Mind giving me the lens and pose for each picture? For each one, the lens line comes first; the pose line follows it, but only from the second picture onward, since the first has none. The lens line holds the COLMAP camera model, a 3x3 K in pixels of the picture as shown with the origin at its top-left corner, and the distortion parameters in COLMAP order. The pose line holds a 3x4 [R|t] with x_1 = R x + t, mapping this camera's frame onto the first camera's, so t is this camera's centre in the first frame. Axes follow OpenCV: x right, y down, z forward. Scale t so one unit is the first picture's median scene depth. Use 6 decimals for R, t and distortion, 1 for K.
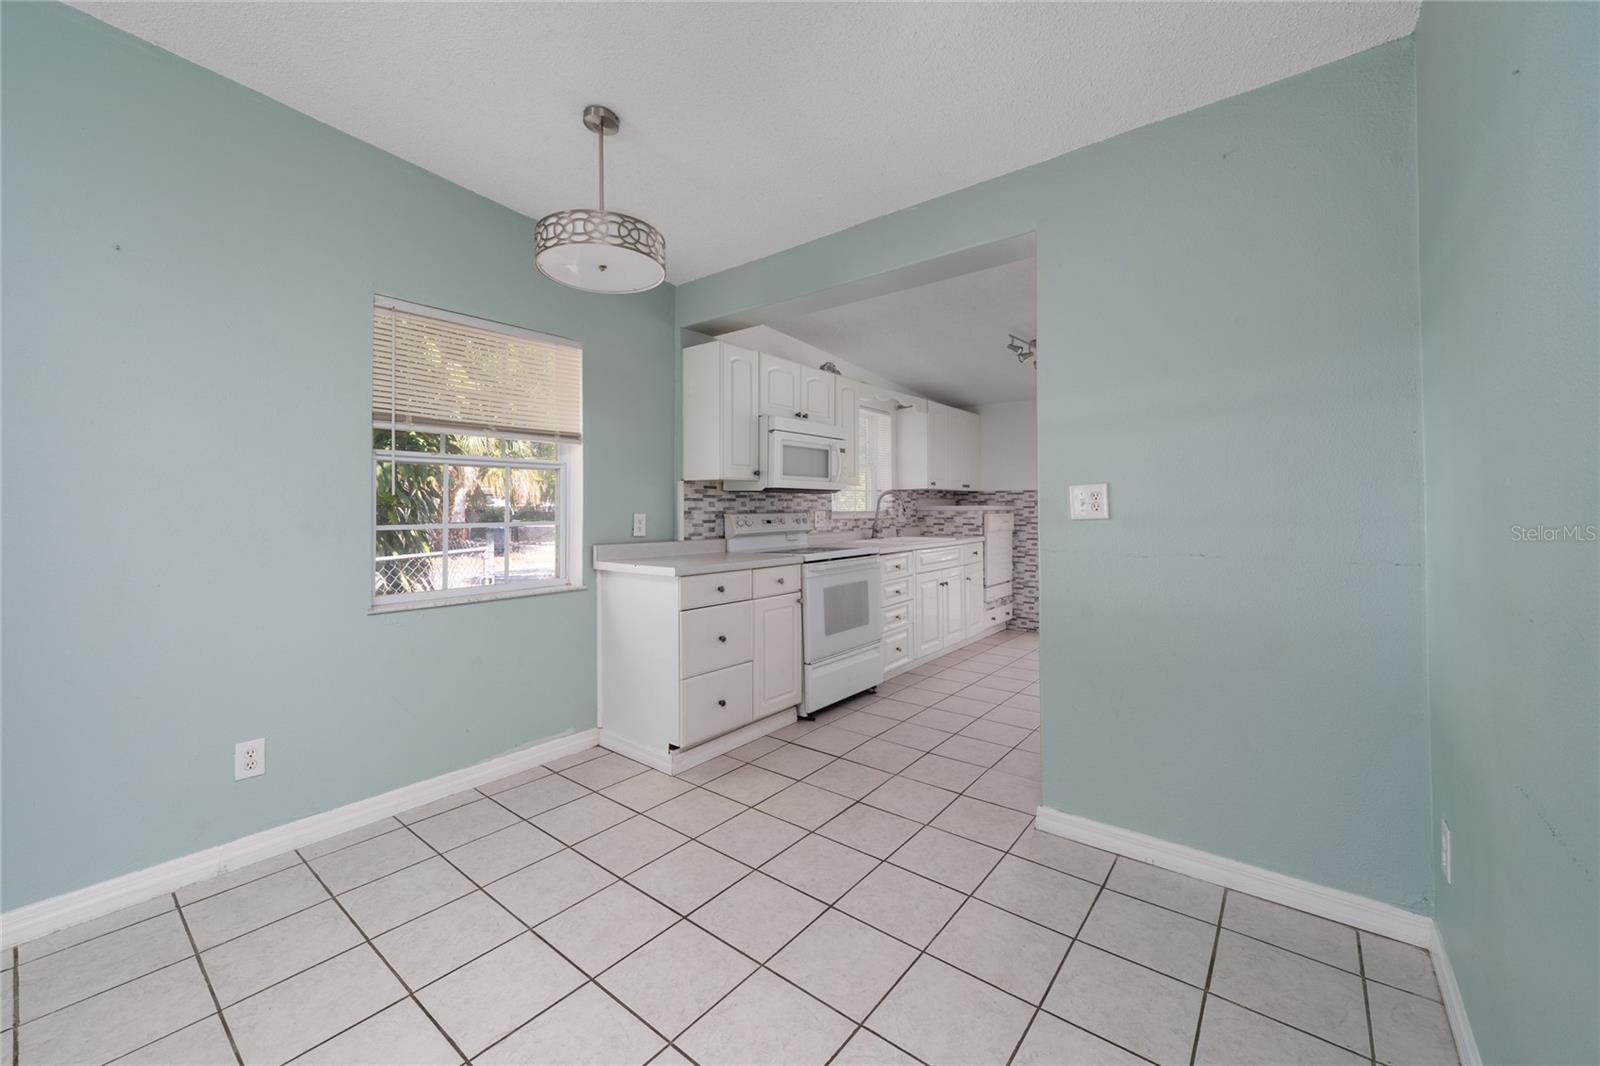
lens RADIAL K [[628.5, 0, 799.2], [0, 628.5, 497.9], [0, 0, 1]] dist [0.002552, -0.000135]
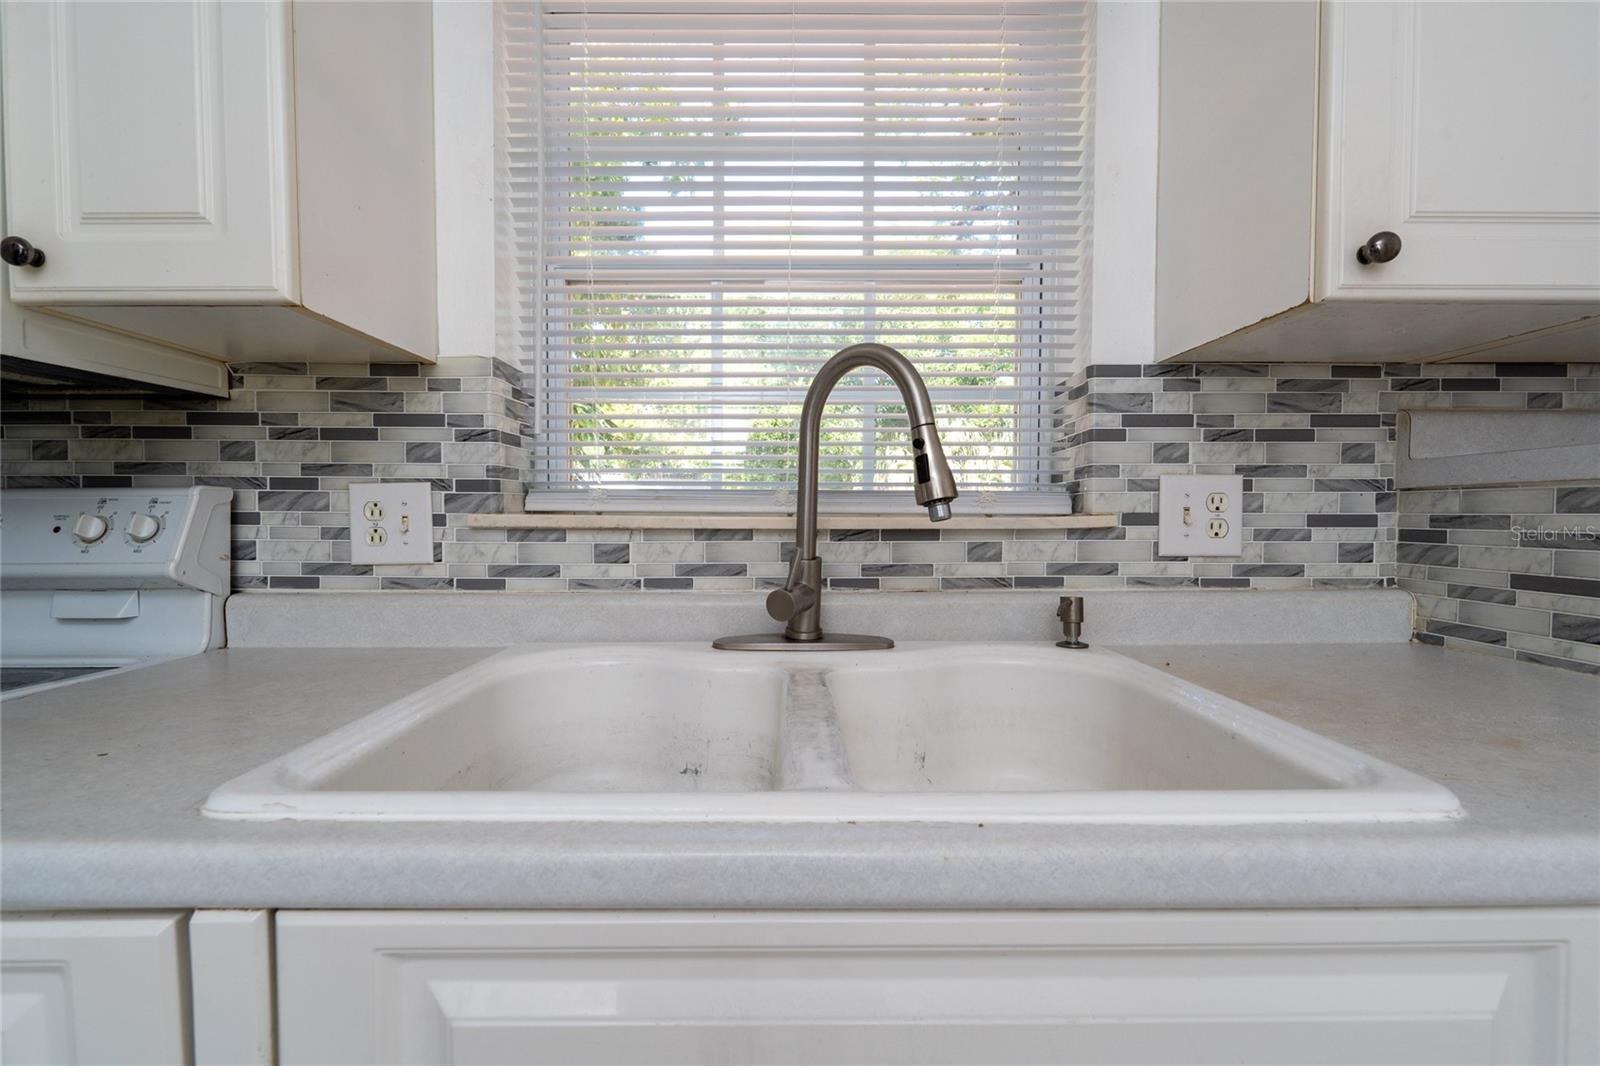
lens RADIAL K [[685.3, 0, 779.6], [0, 685.3, 534.0], [0, 0, 1]] dist [0.005686, -0.000650]
pose [[0.617319, 0.027013, -0.786249, 0.285701], [0.008837, 0.999109, 0.041264, 0.028792], [0.786663, -0.032421, 0.616530, 0.953449]]
